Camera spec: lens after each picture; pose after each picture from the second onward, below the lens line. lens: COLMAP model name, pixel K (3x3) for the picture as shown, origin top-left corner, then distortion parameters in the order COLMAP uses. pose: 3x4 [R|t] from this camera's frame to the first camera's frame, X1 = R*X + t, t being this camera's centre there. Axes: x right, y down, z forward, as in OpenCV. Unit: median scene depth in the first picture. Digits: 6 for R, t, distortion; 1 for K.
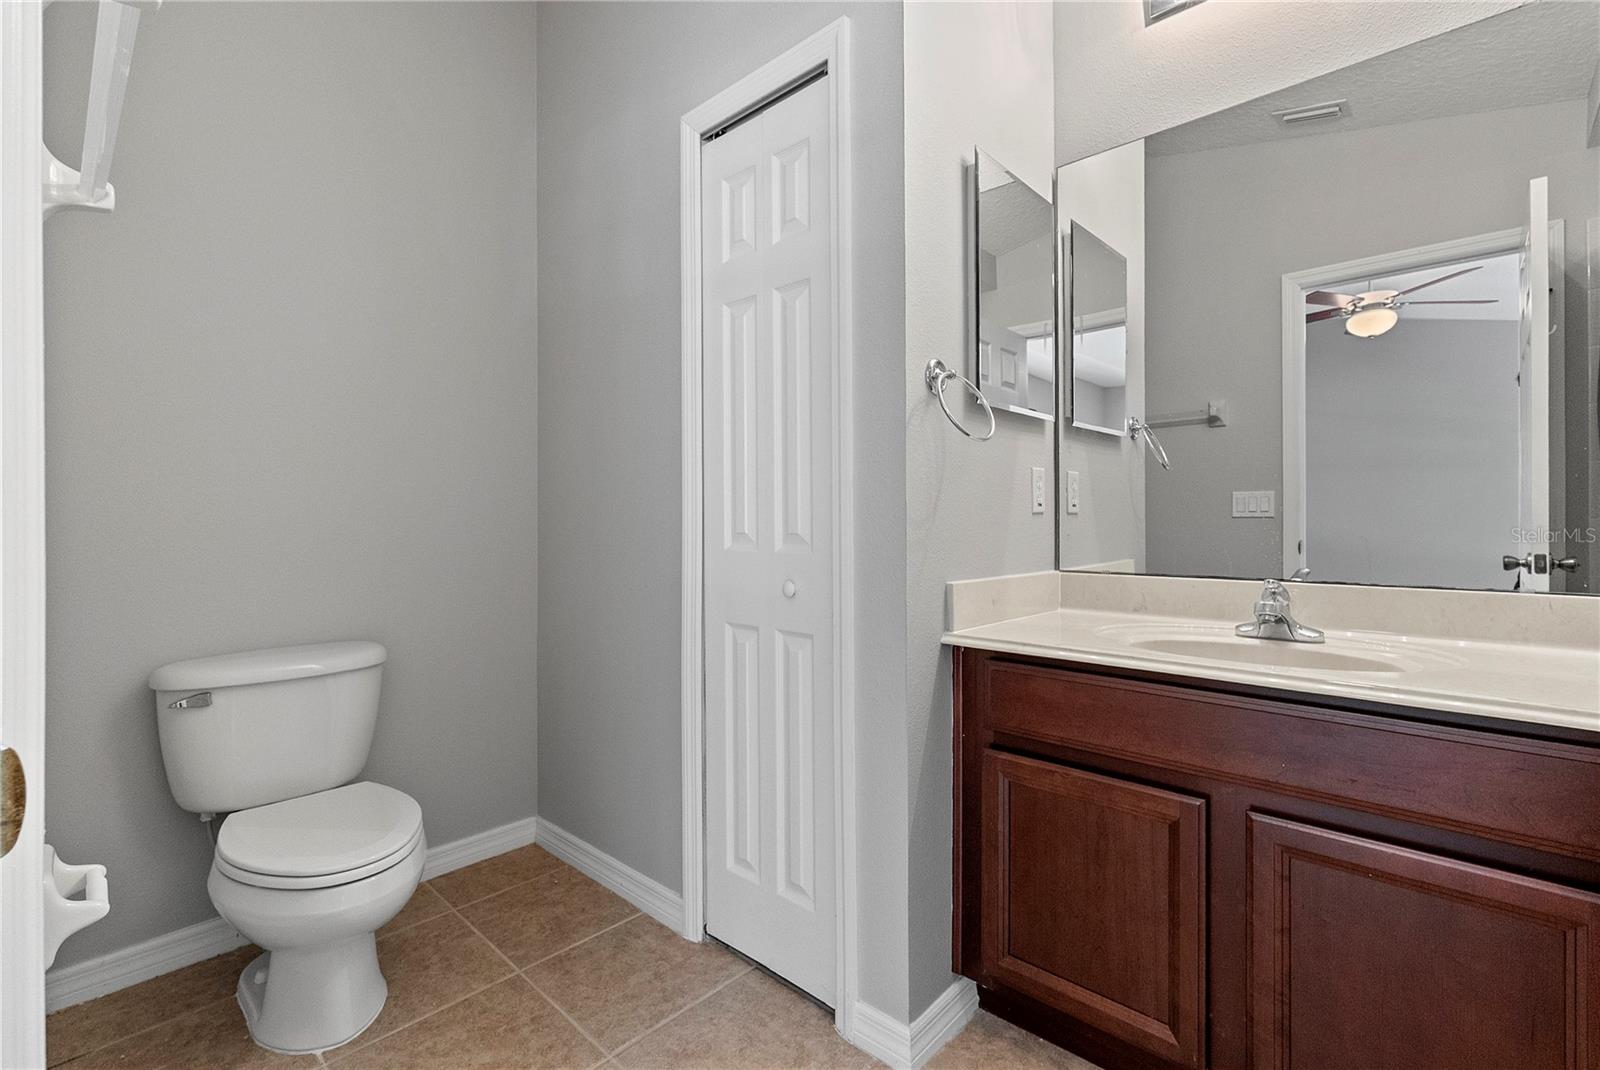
lens RADIAL K [[718.1, 0, 800.0], [0, 718.1, 535.0], [0, 0, 1]] dist [-0.001167, -0.000595]
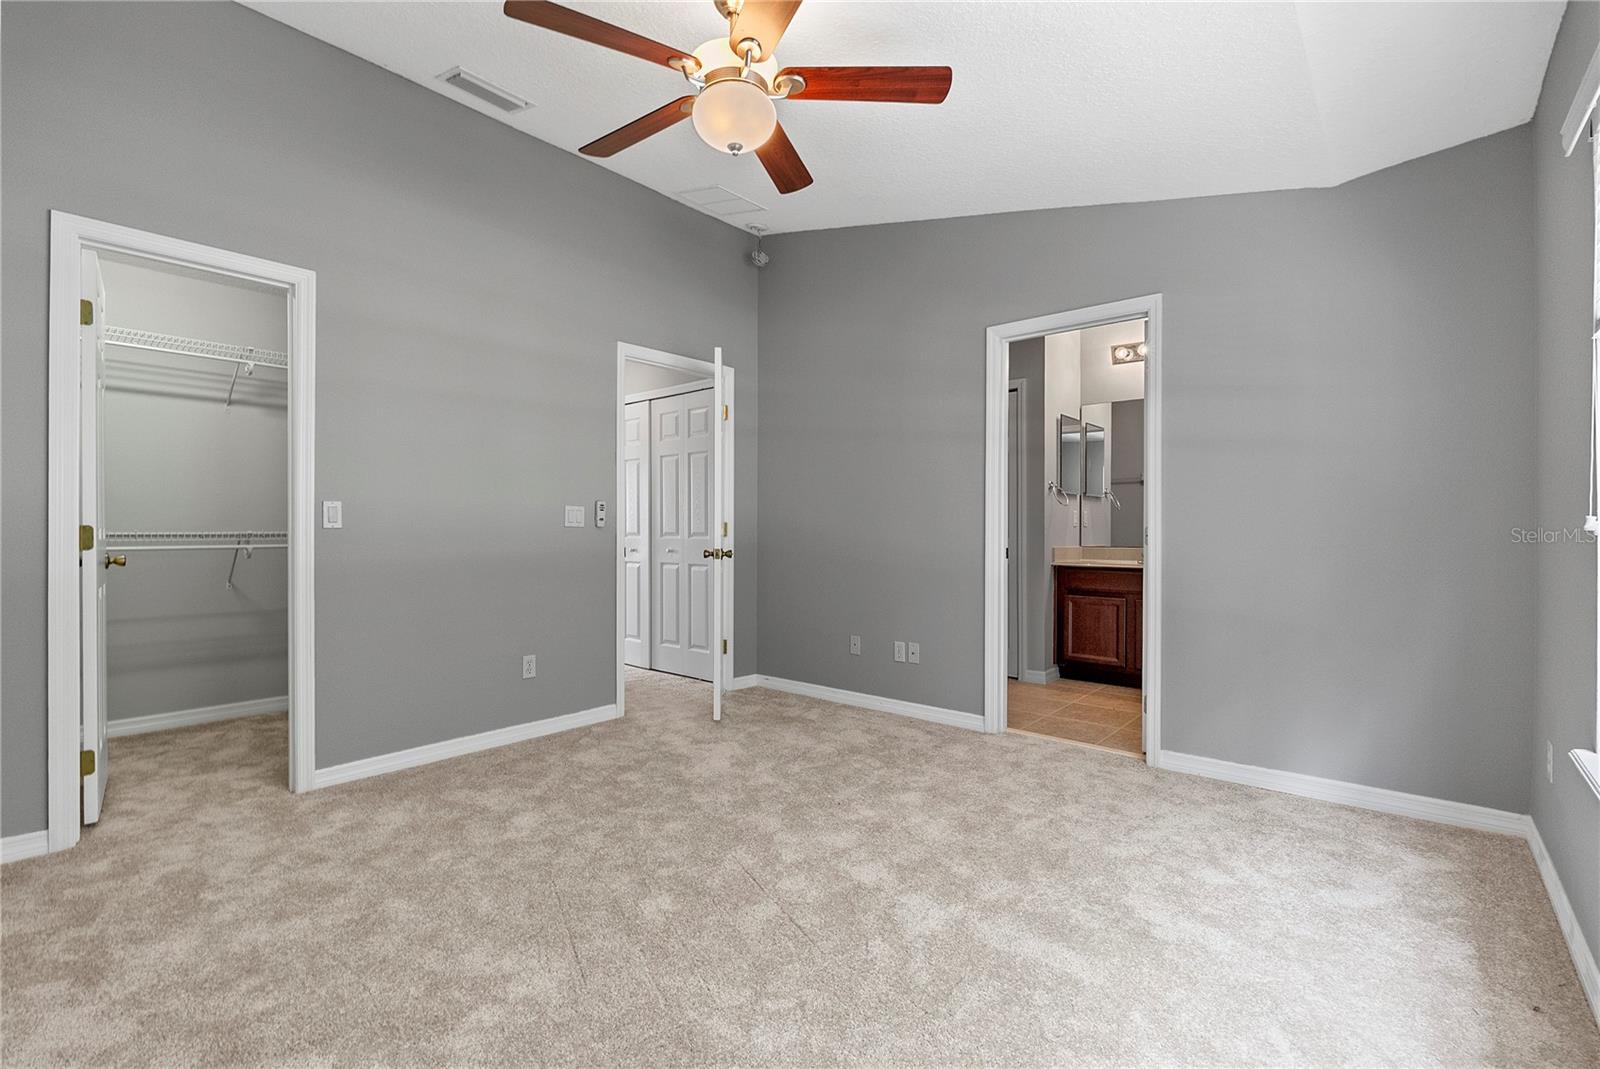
lens RADIAL K [[718.1, 0, 800.0], [0, 718.1, 534.5], [0, 0, 1]] dist [-0.001167, -0.000595]
pose [[0.999026, 0.013420, 0.042036, -0.947941], [-0.012881, 0.999832, -0.013073, 0.058350], [-0.042205, 0.012519, 0.999031, -1.952071]]
